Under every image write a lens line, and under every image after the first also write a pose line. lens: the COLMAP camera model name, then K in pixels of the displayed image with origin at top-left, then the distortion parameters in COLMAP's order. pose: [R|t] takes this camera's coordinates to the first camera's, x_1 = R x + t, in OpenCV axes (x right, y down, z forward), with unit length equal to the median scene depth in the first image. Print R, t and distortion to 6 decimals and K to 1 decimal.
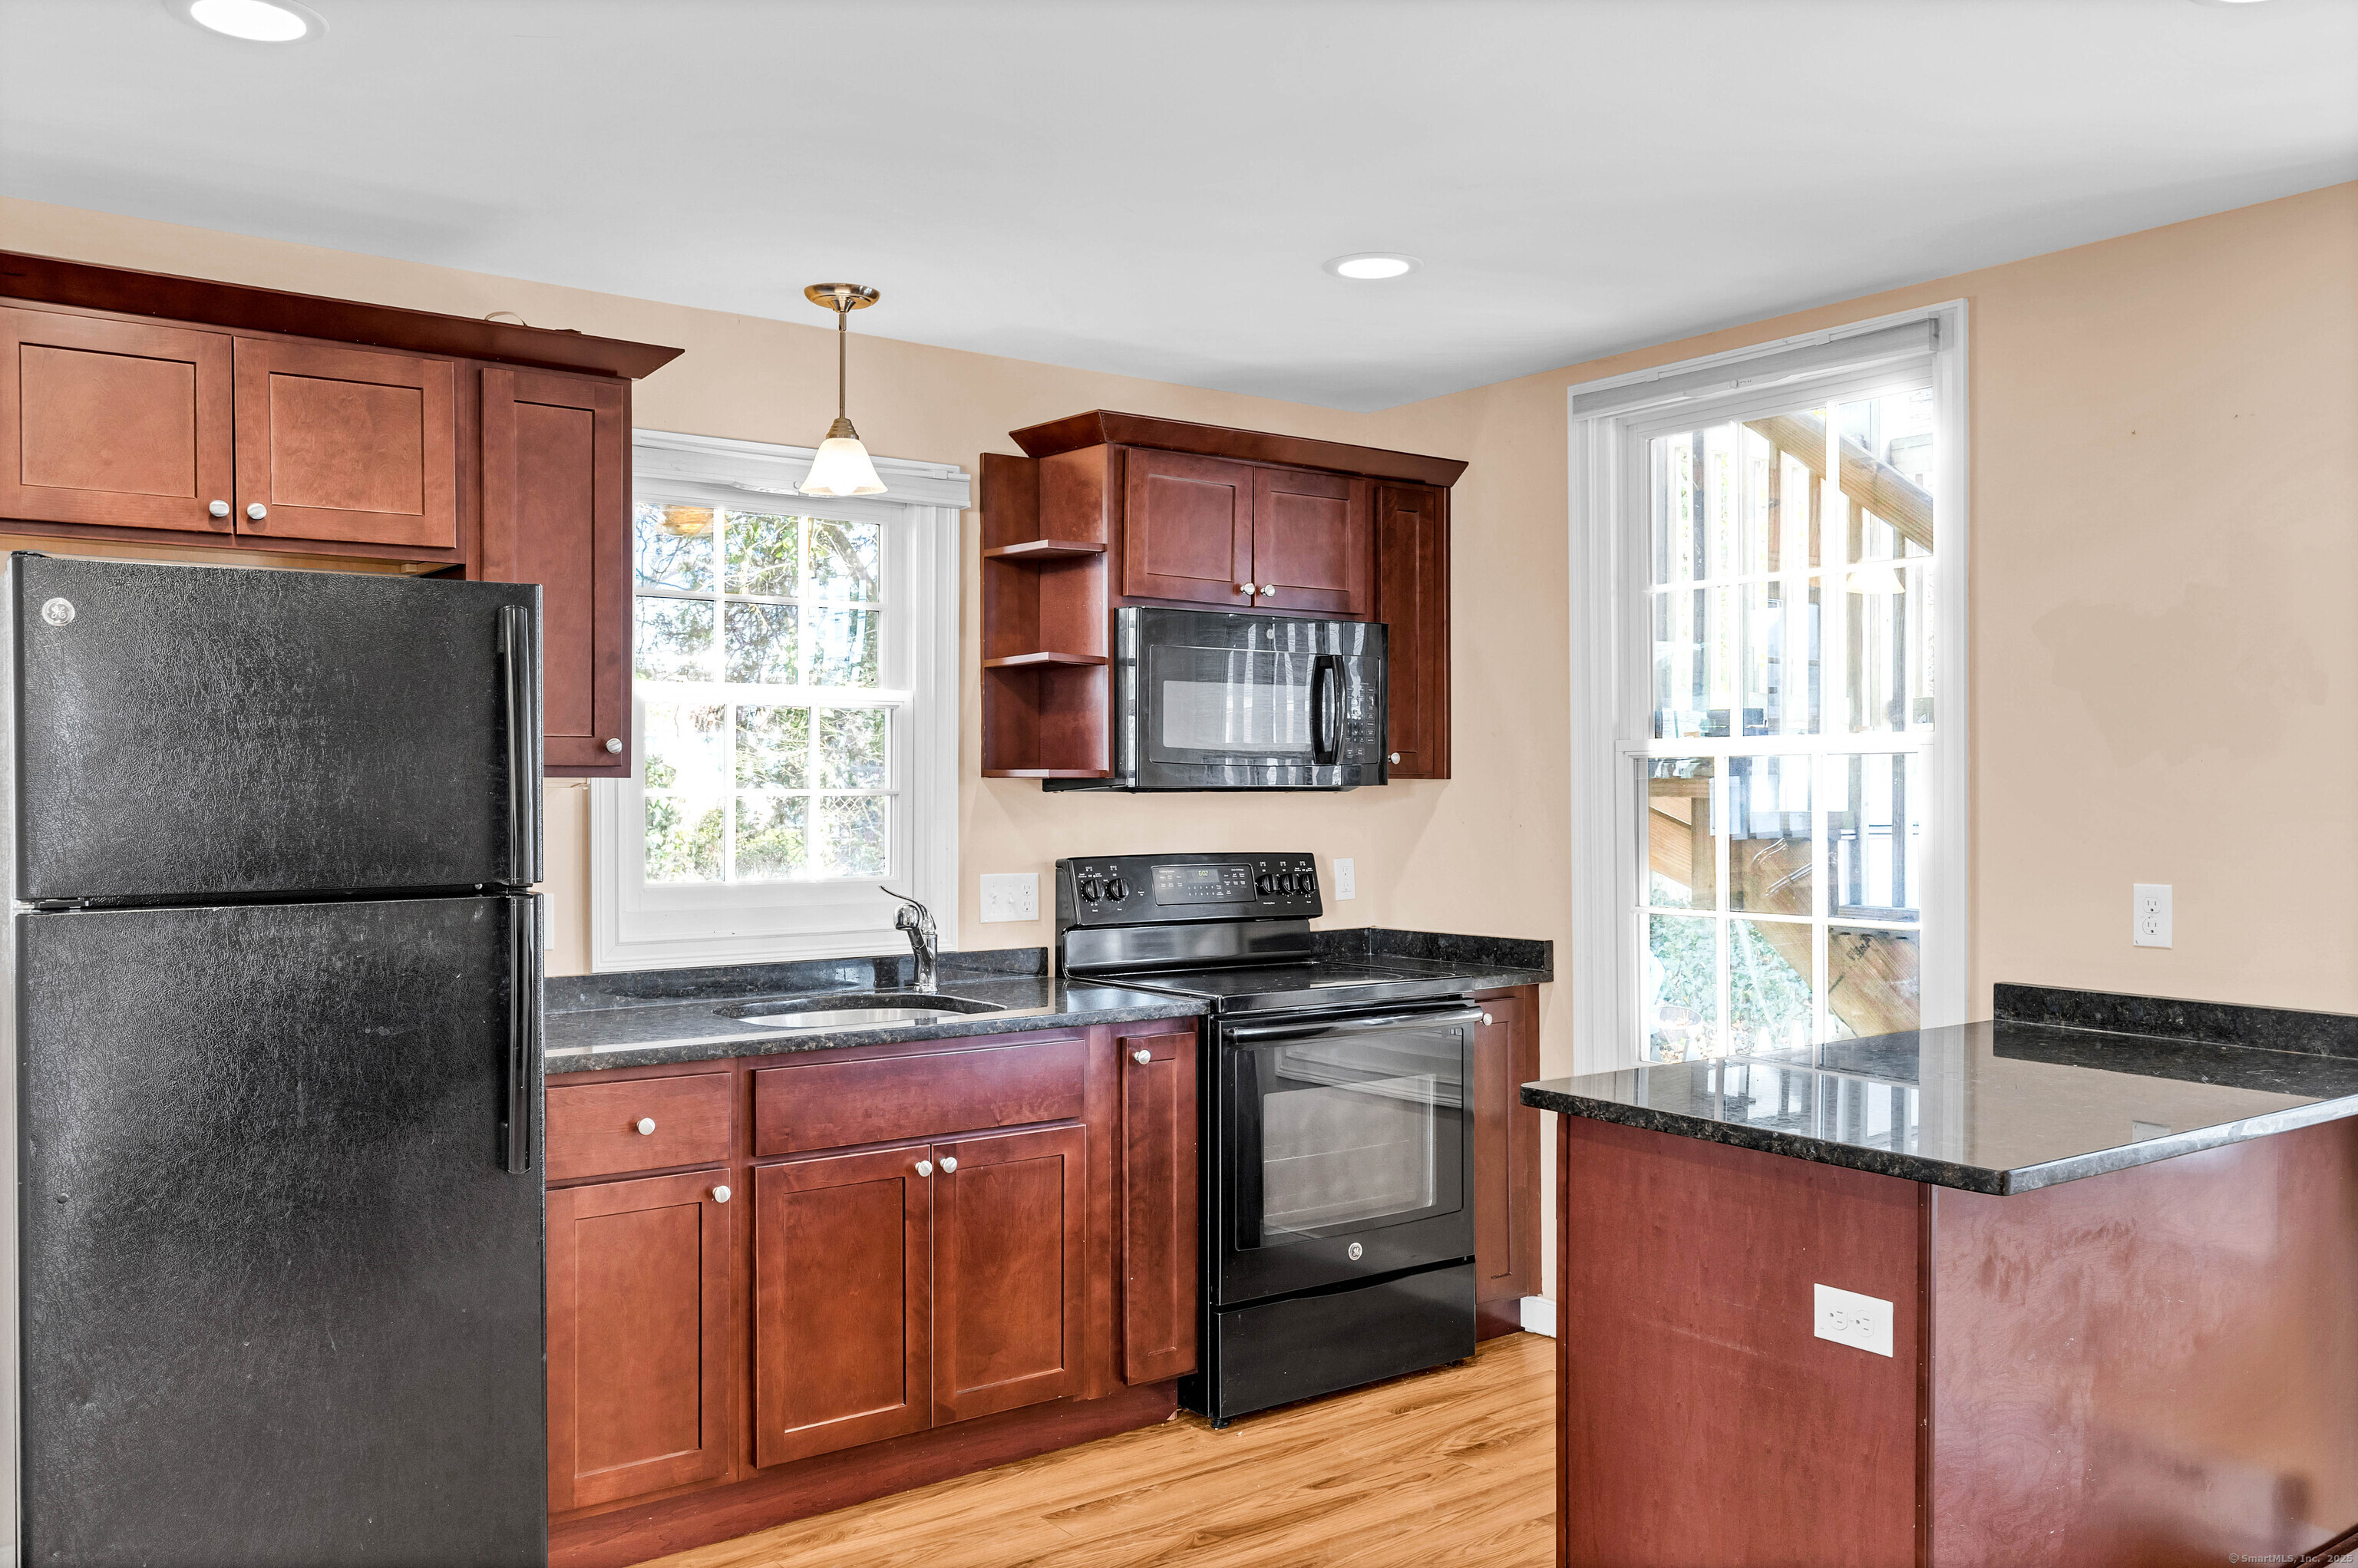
lens RADIAL K [[1896.9, 0, 1174.4], [0, 1896.9, 775.7], [0, 0, 1]] dist [0.002783, 0.000256]
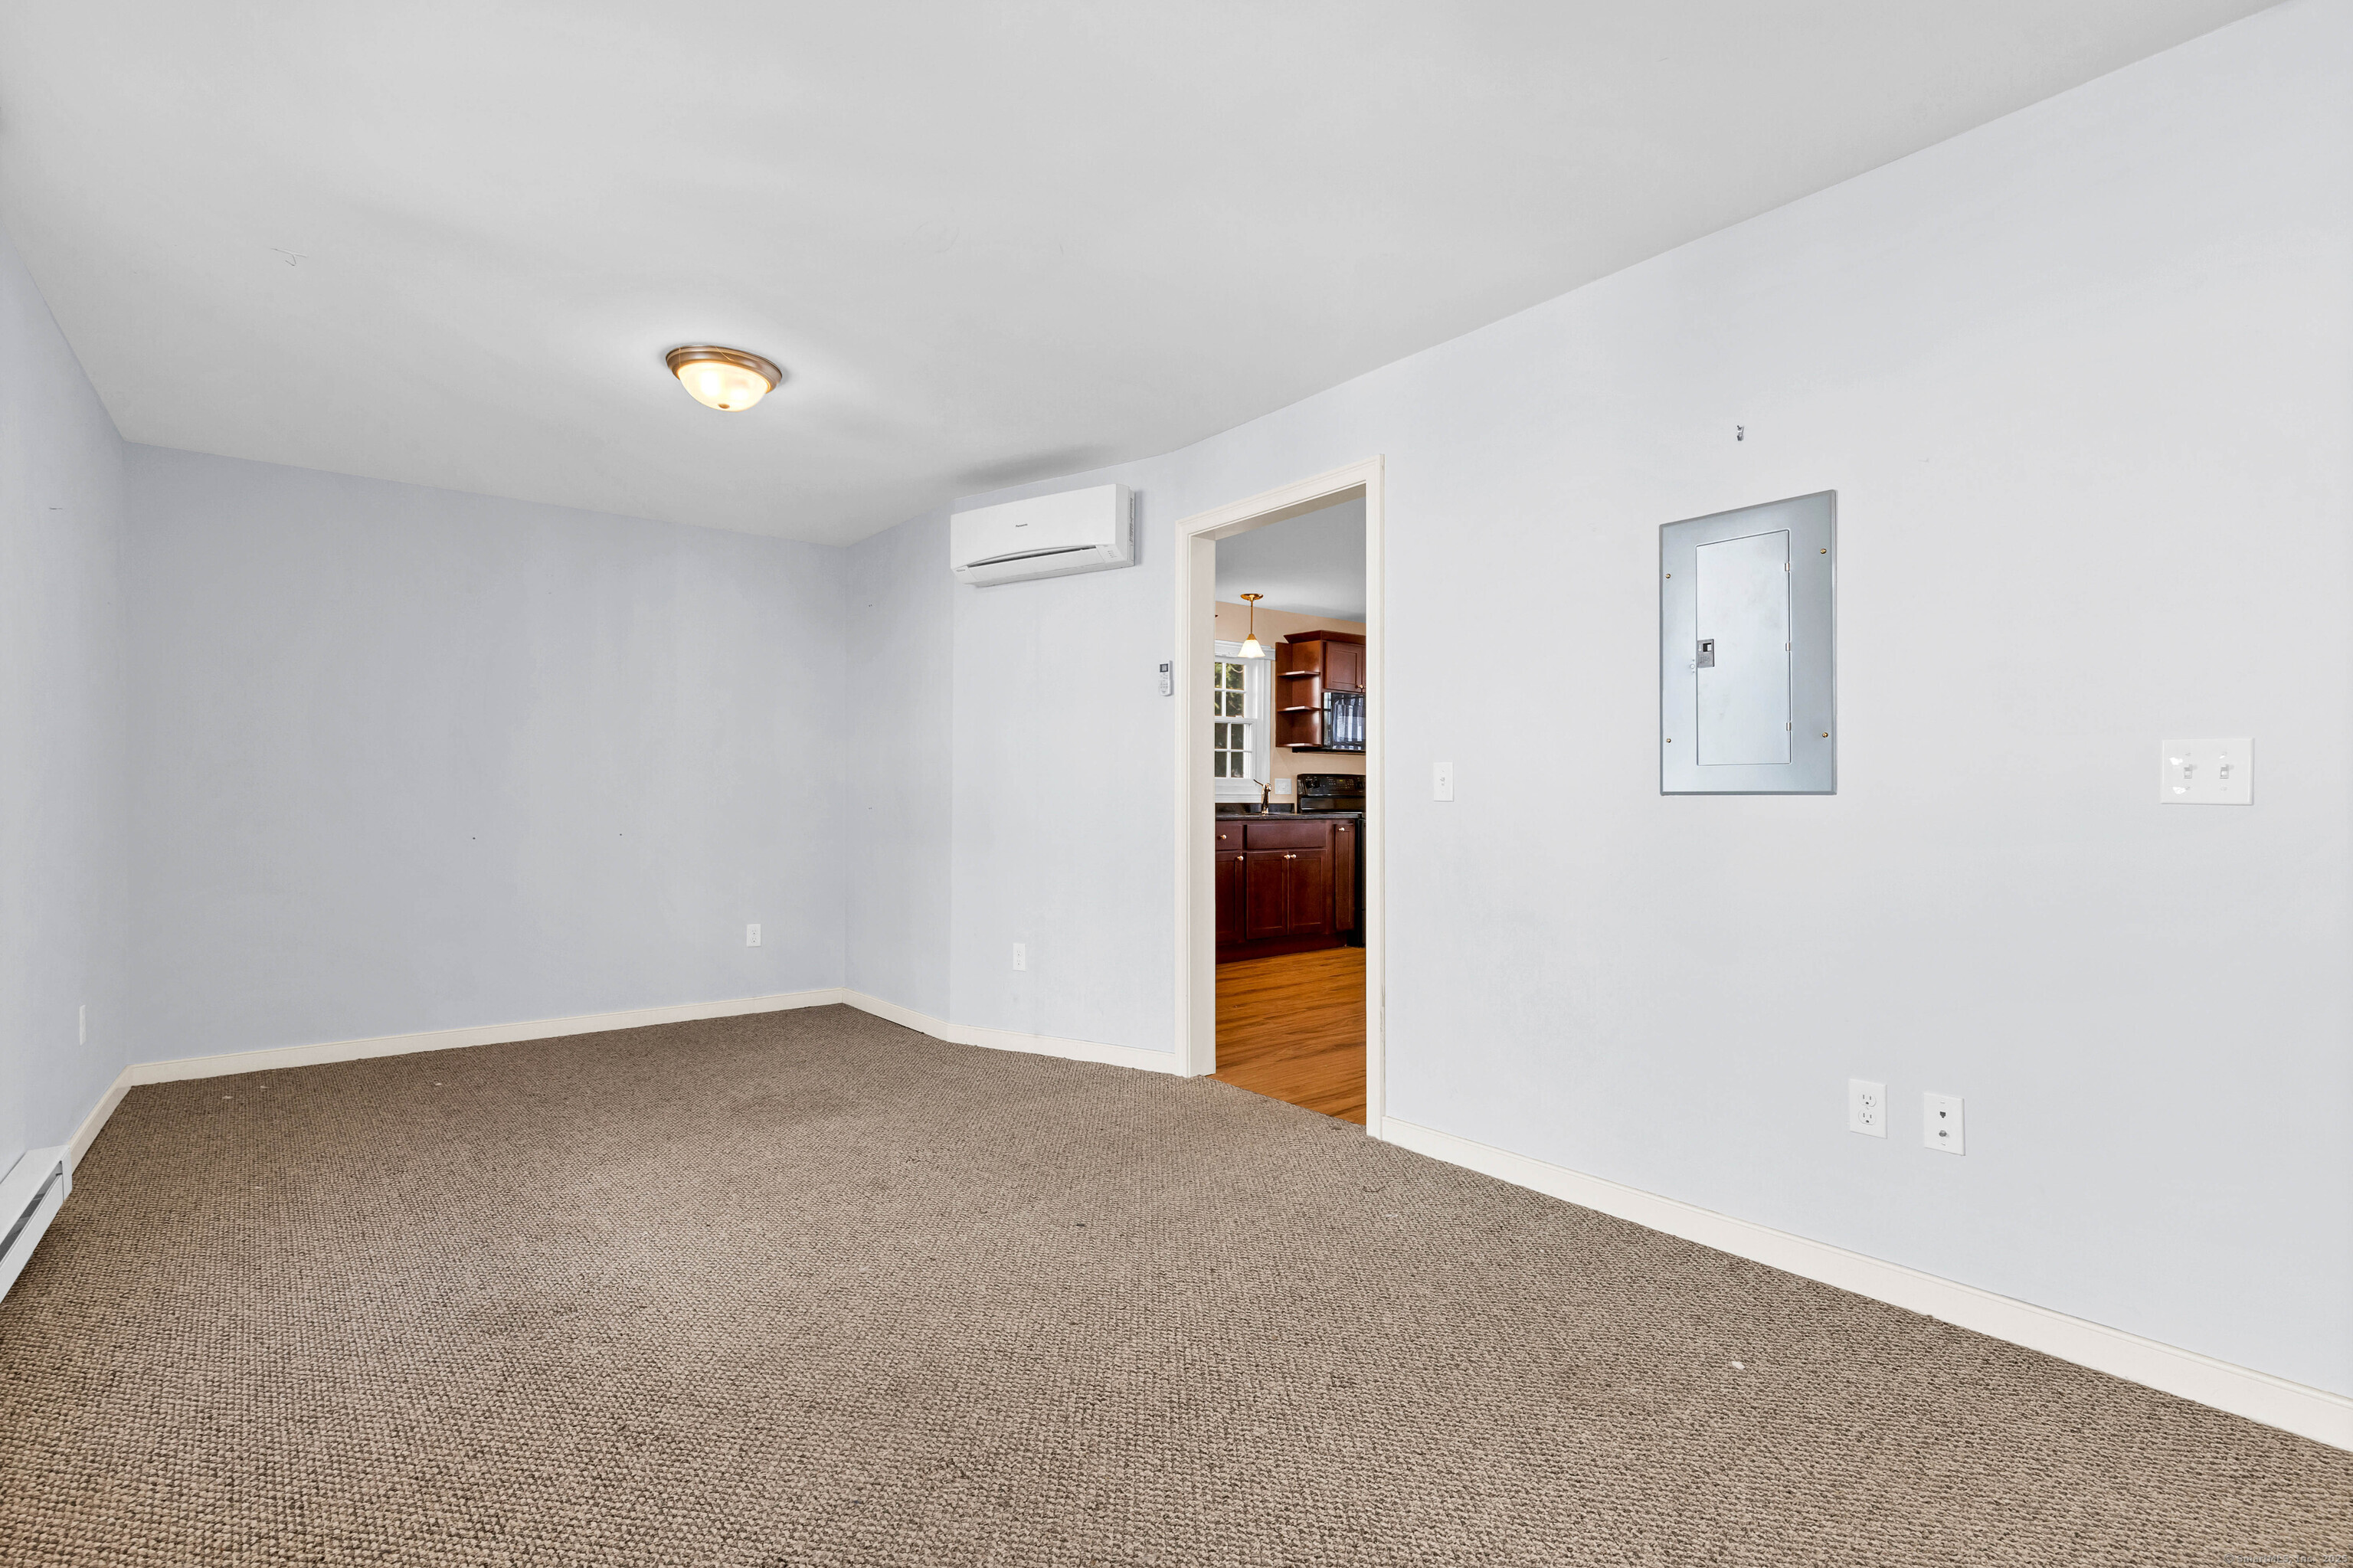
lens RADIAL K [[1082.1, 0, 1181.2], [0, 1082.1, 801.6], [0, 0, 1]] dist [0.000058, 0.000007]
pose [[0.999346, -0.005736, 0.035690, -0.328615], [0.005723, 0.999984, 0.000479, 0.090093], [-0.035693, -0.000275, 0.999363, -0.779075]]
